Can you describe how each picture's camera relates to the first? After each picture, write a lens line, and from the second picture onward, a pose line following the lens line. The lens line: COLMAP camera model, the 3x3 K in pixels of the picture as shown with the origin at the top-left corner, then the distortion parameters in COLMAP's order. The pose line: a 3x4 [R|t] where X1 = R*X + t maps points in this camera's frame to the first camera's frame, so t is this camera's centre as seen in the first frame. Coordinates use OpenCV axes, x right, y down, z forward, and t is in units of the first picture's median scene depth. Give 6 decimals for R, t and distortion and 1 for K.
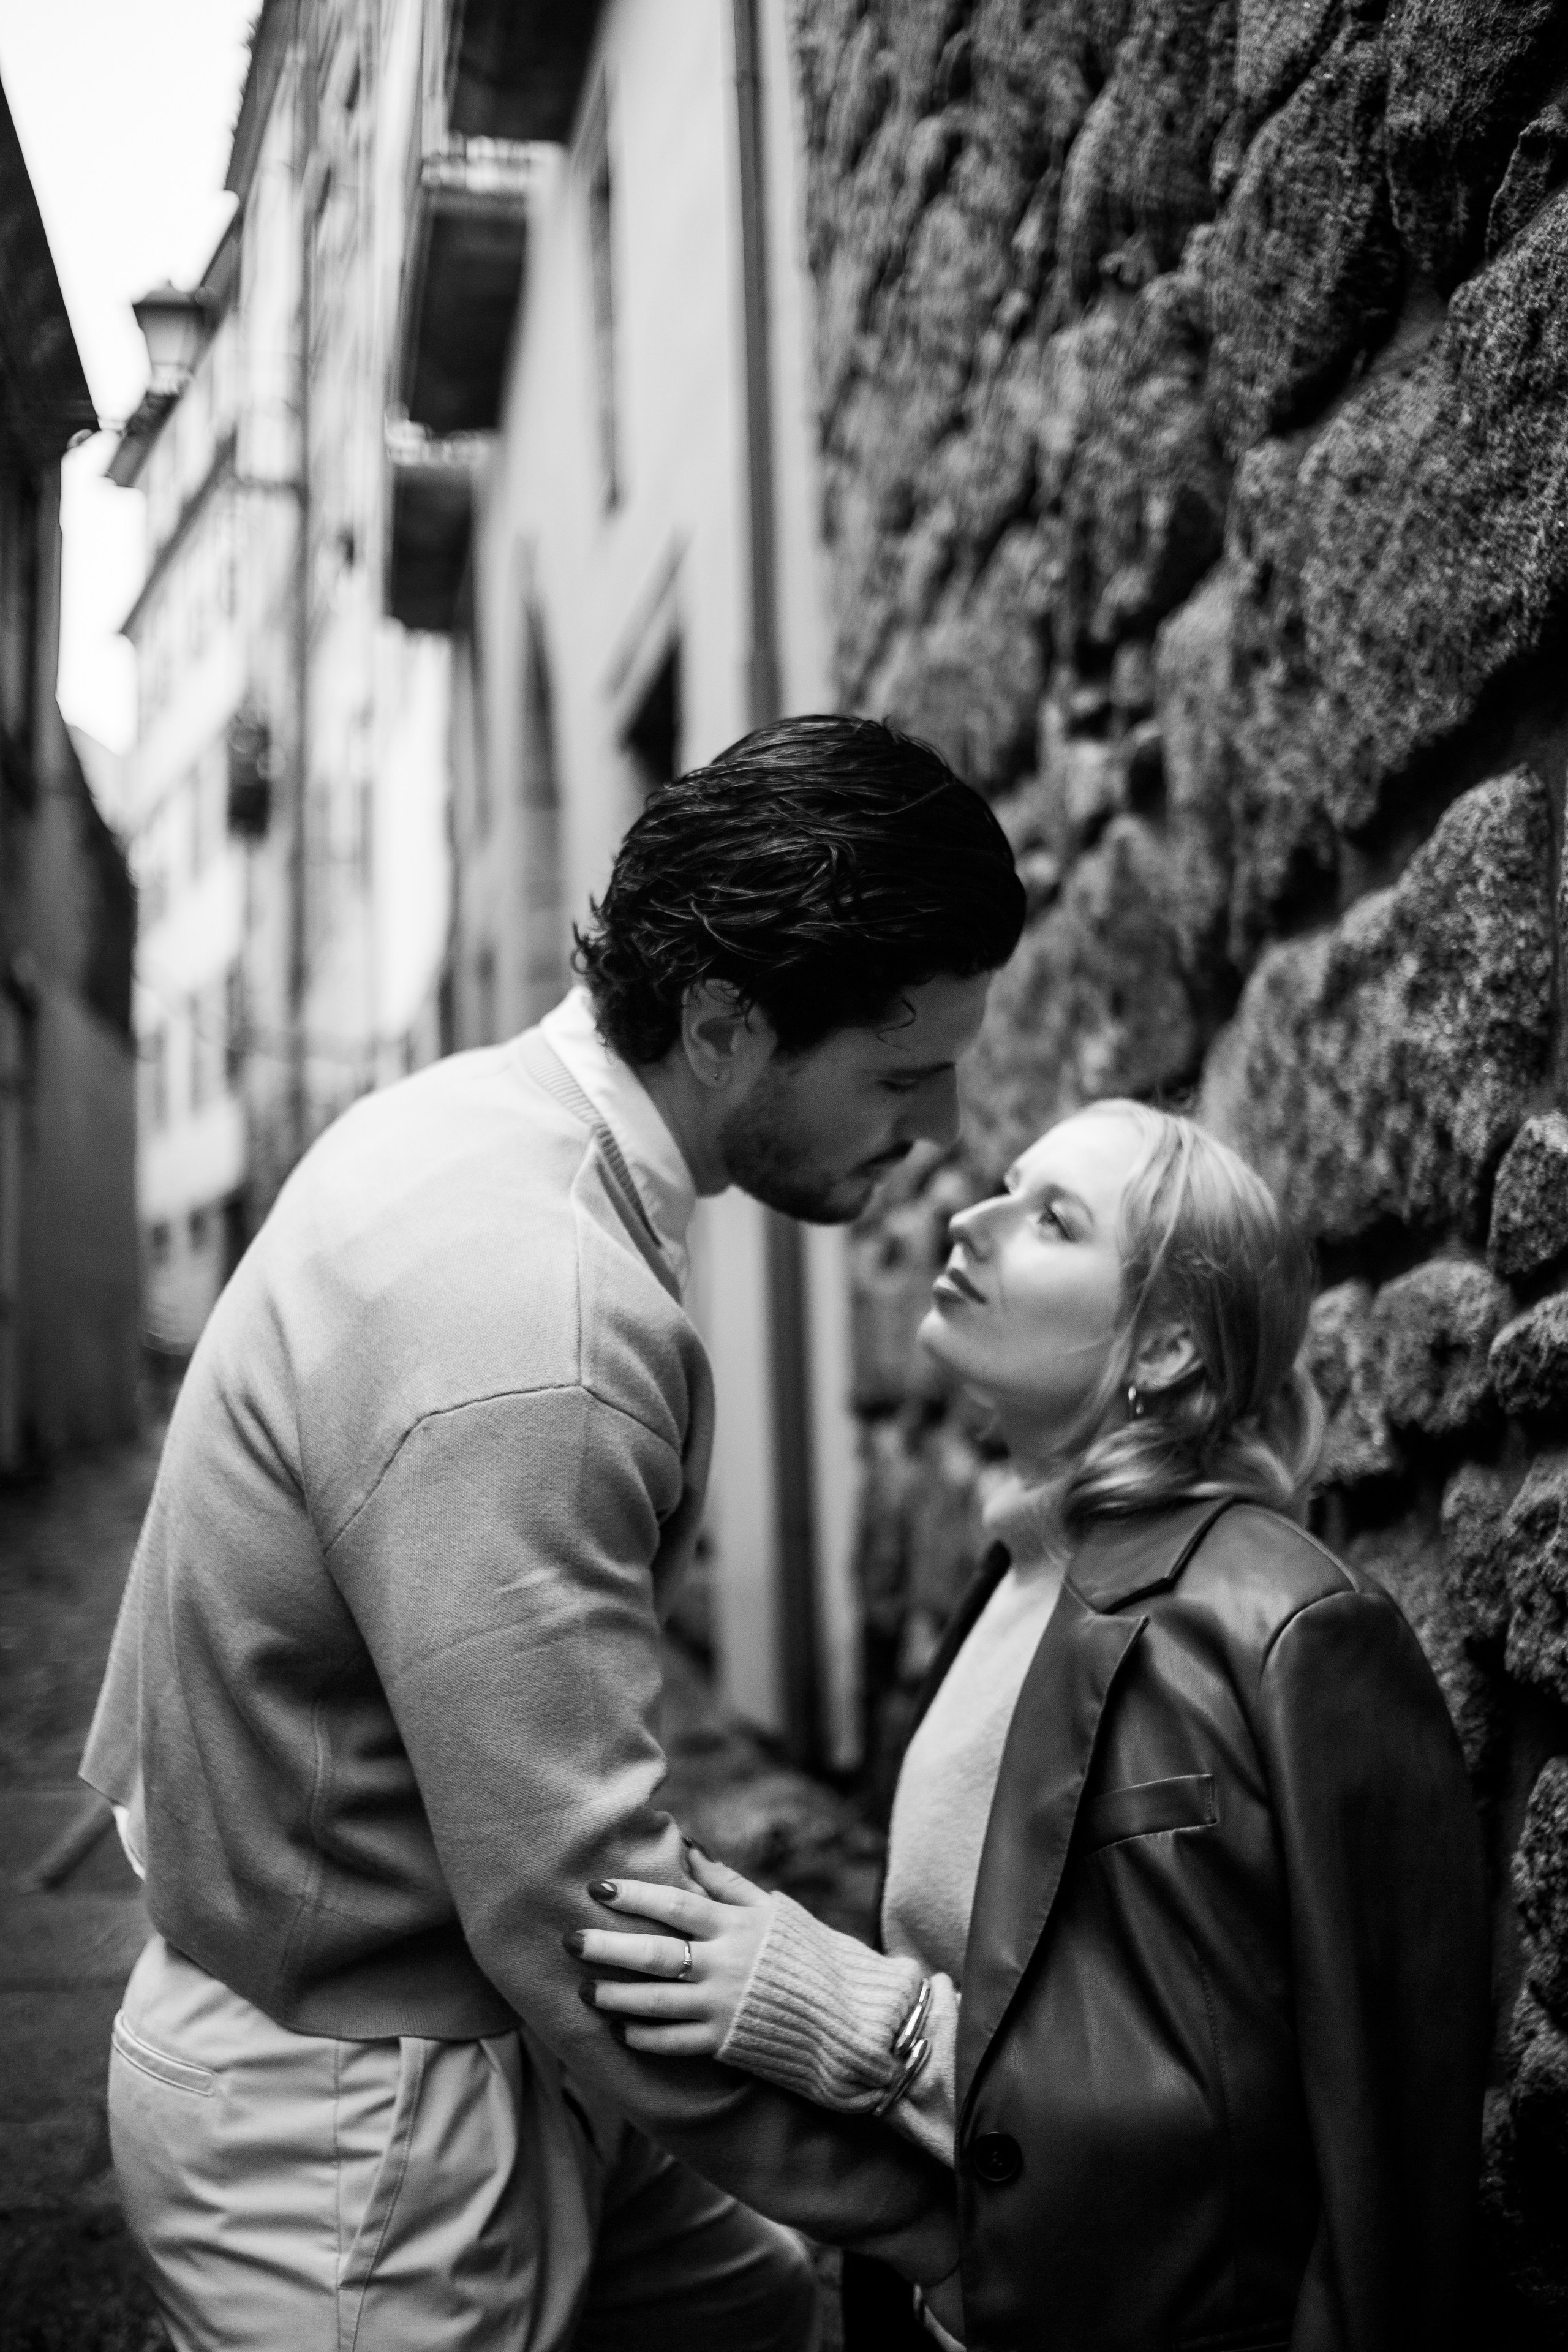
lens RADIAL K [[2307.0, 0, 781.0], [0, 2307.0, 1169.1], [0, 0, 1]] dist [-0.140675, 0.084319]
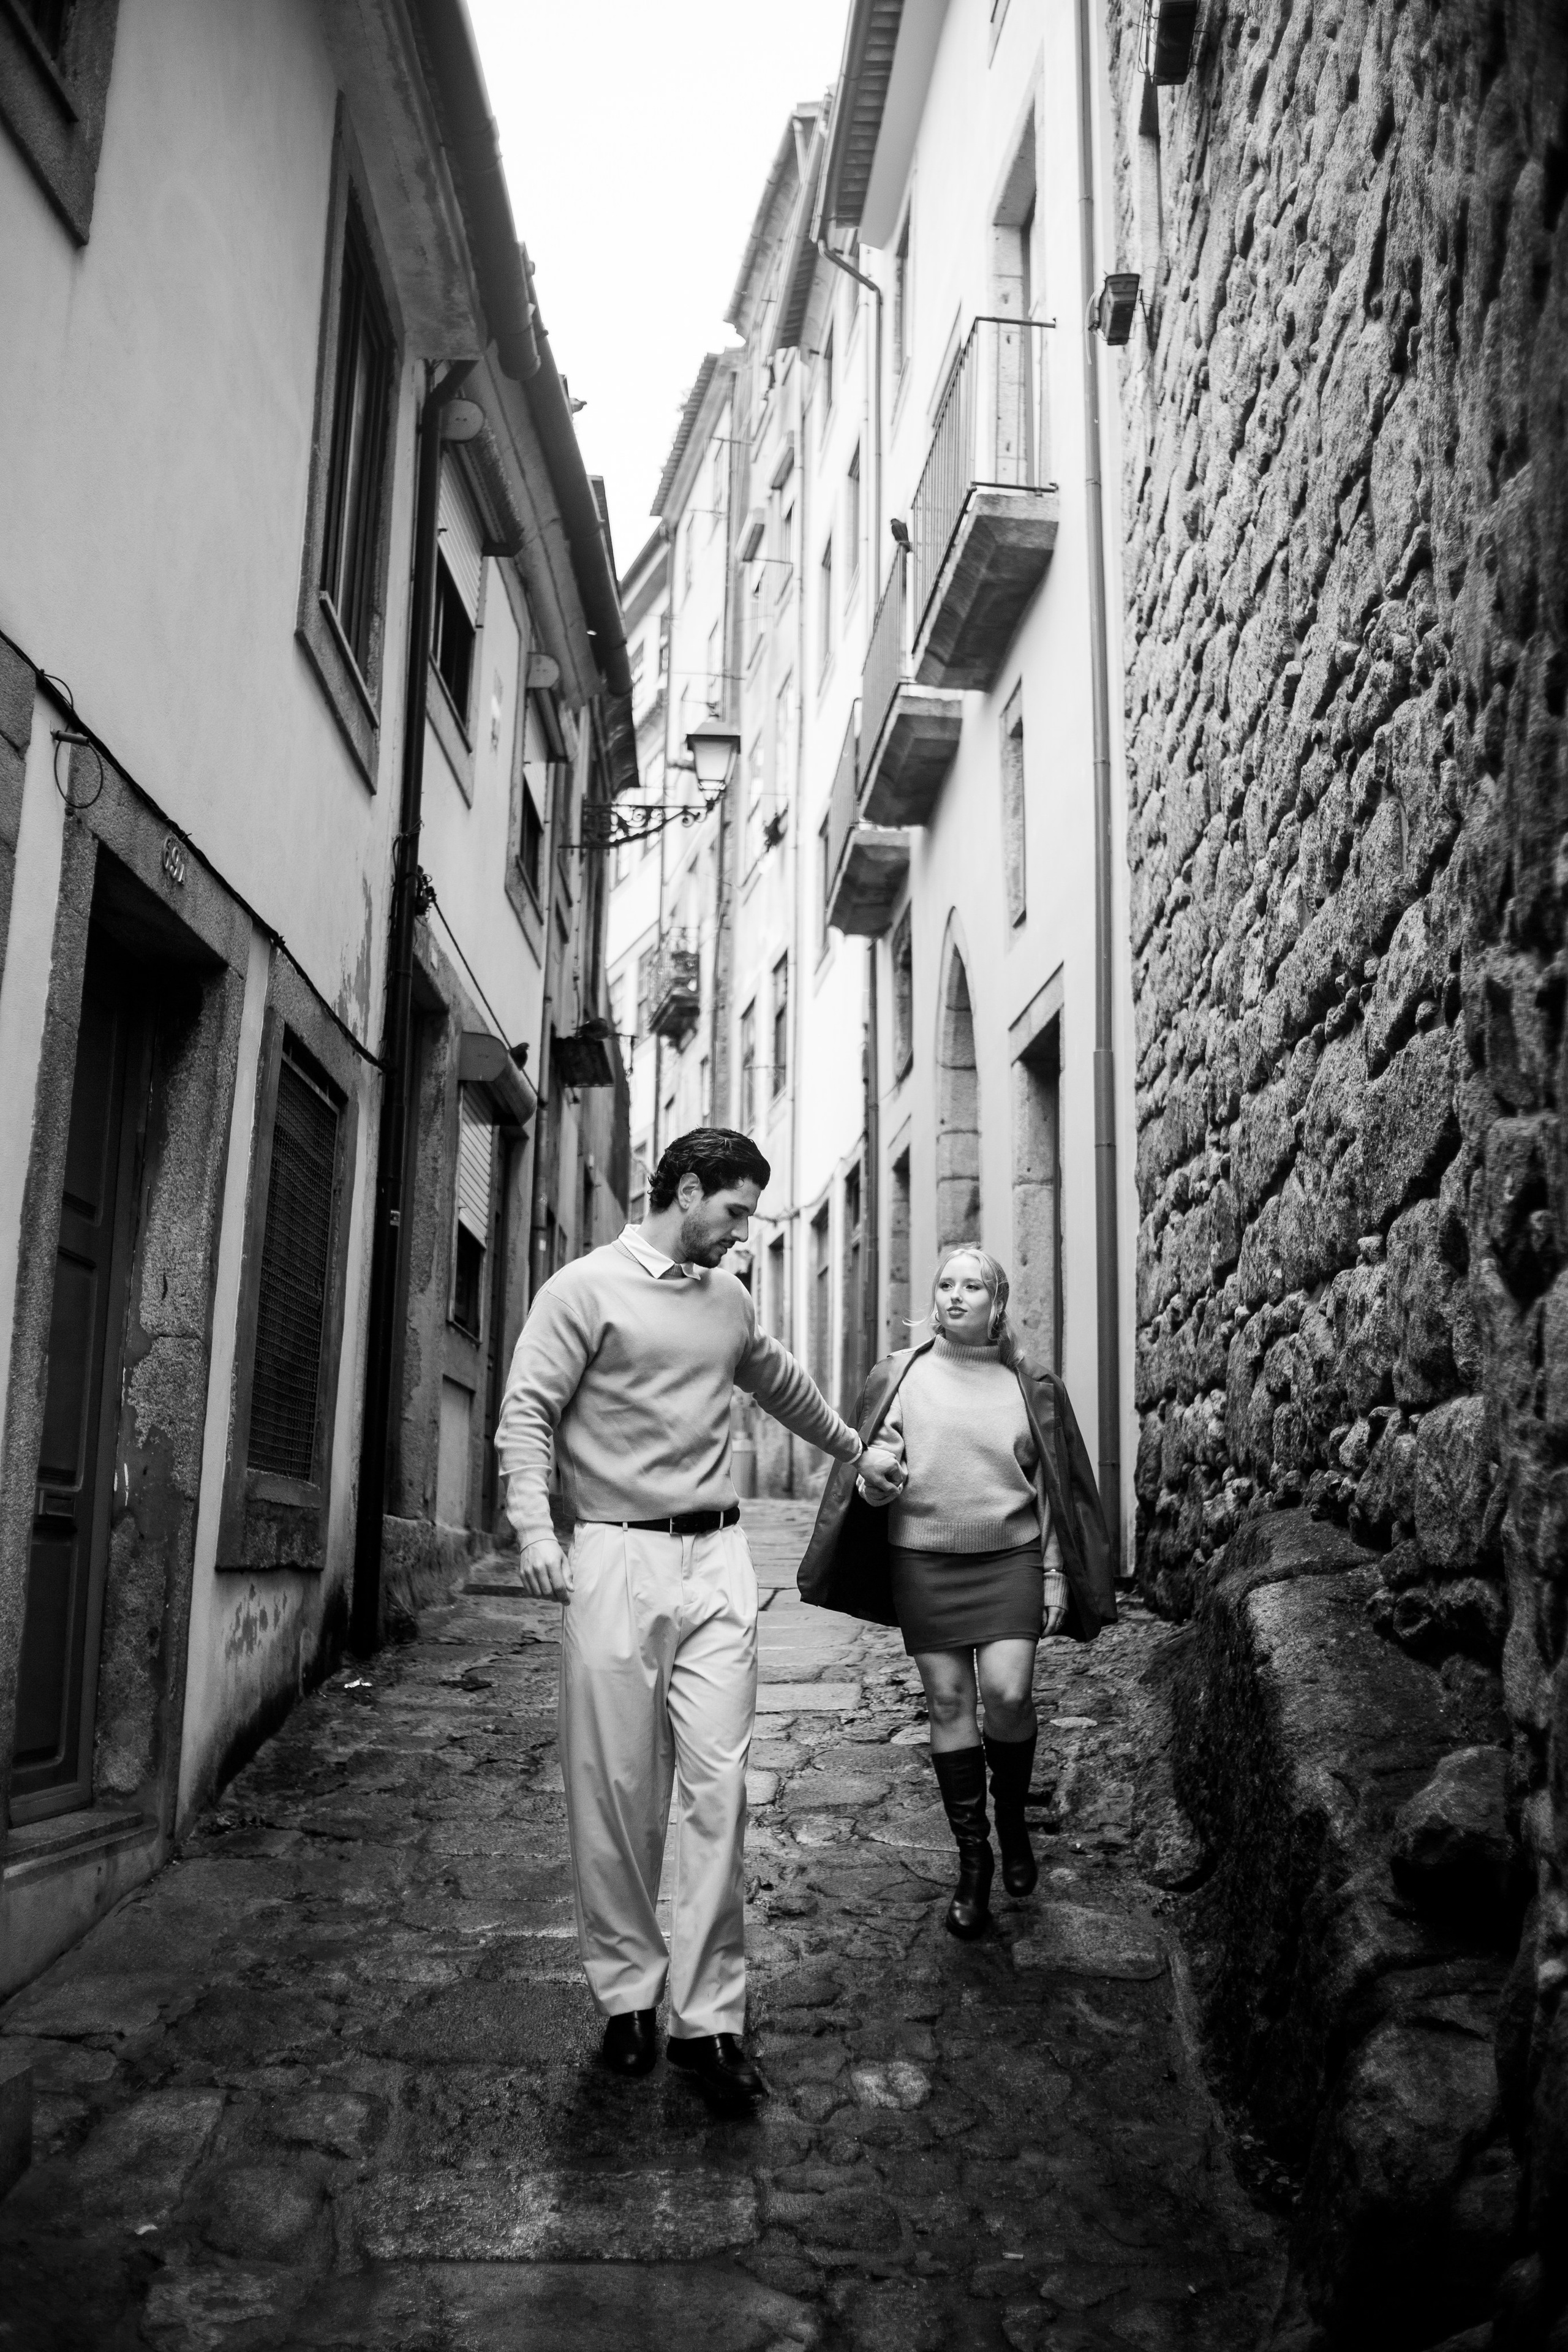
lens RADIAL K [[2307.0, 0, 781.0], [0, 2307.0, 1169.1], [0, 0, 1]] dist [-0.140675, 0.084319]
pose [[0.990757, 0.026480, -0.133040, -0.040955], [-0.036004, 0.996918, -0.069705, 0.092850], [0.130784, 0.073851, 0.988656, -2.600881]]
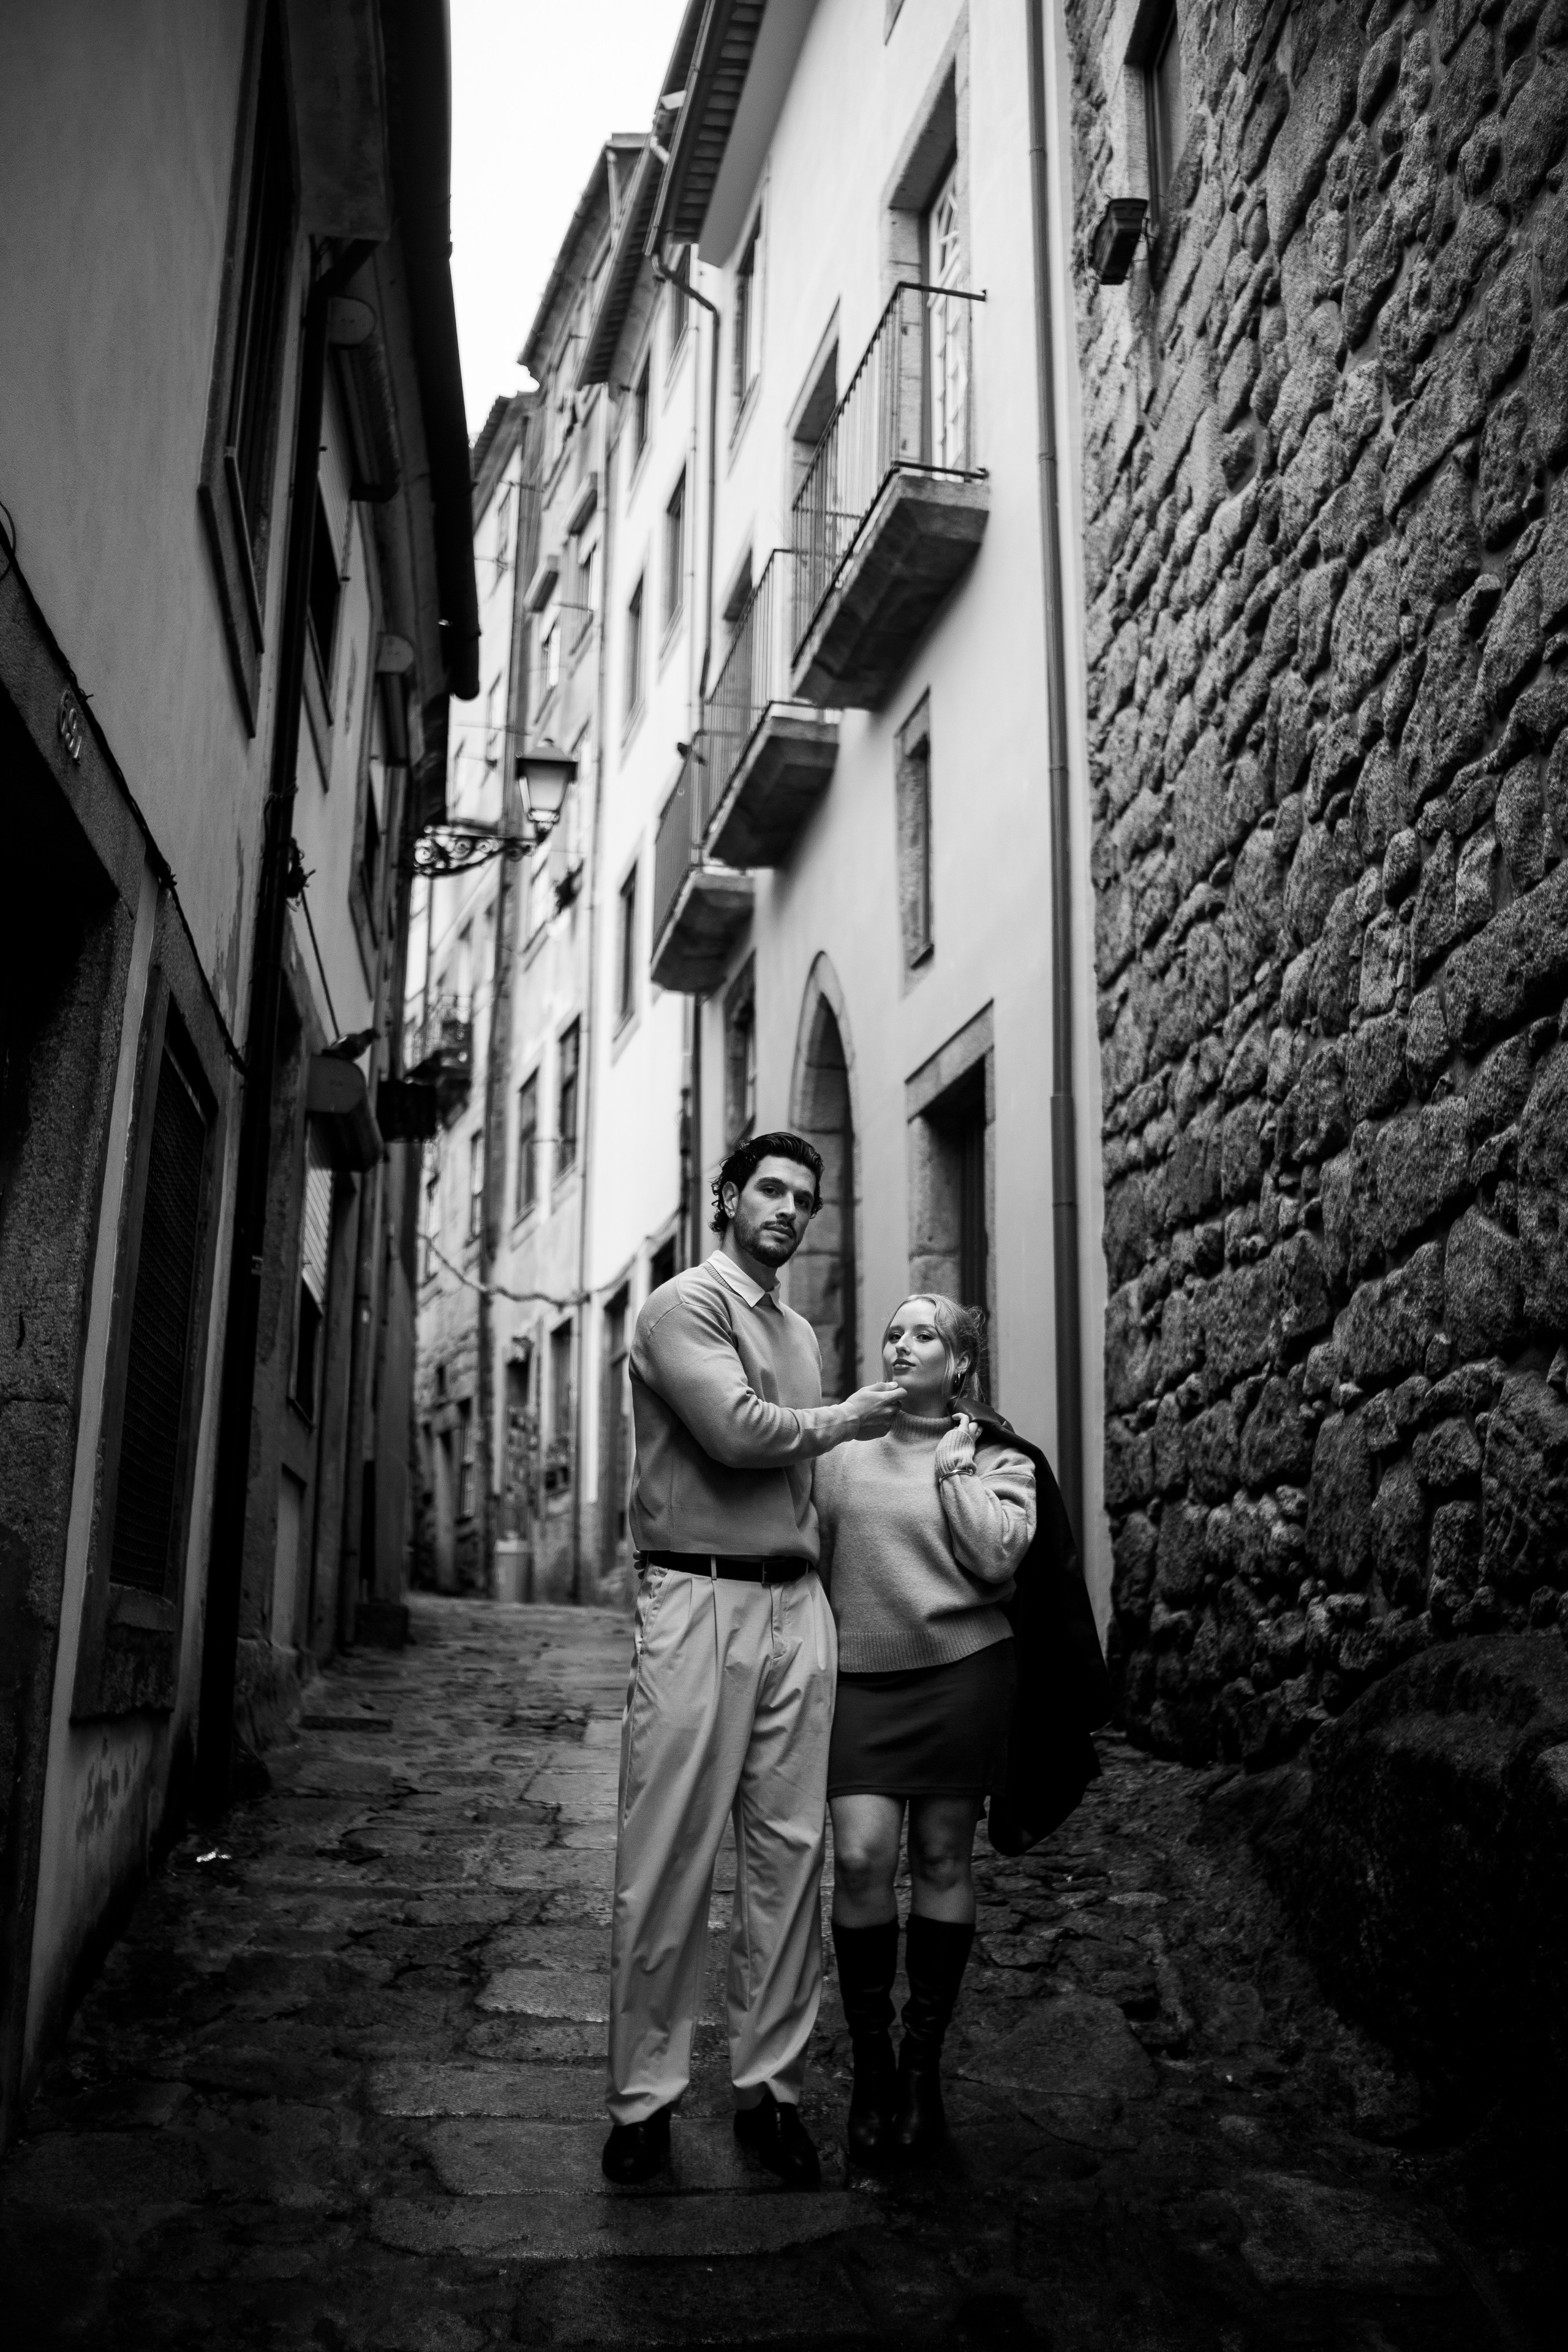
lens RADIAL K [[2307.0, 0, 781.0], [0, 2307.0, 1169.1], [0, 0, 1]] dist [-0.140675, 0.084319]
pose [[0.998987, 0.043493, -0.011525, -0.490639], [-0.044546, 0.992103, -0.117253, 0.133554], [0.006334, 0.117647, 0.993035, -1.893471]]
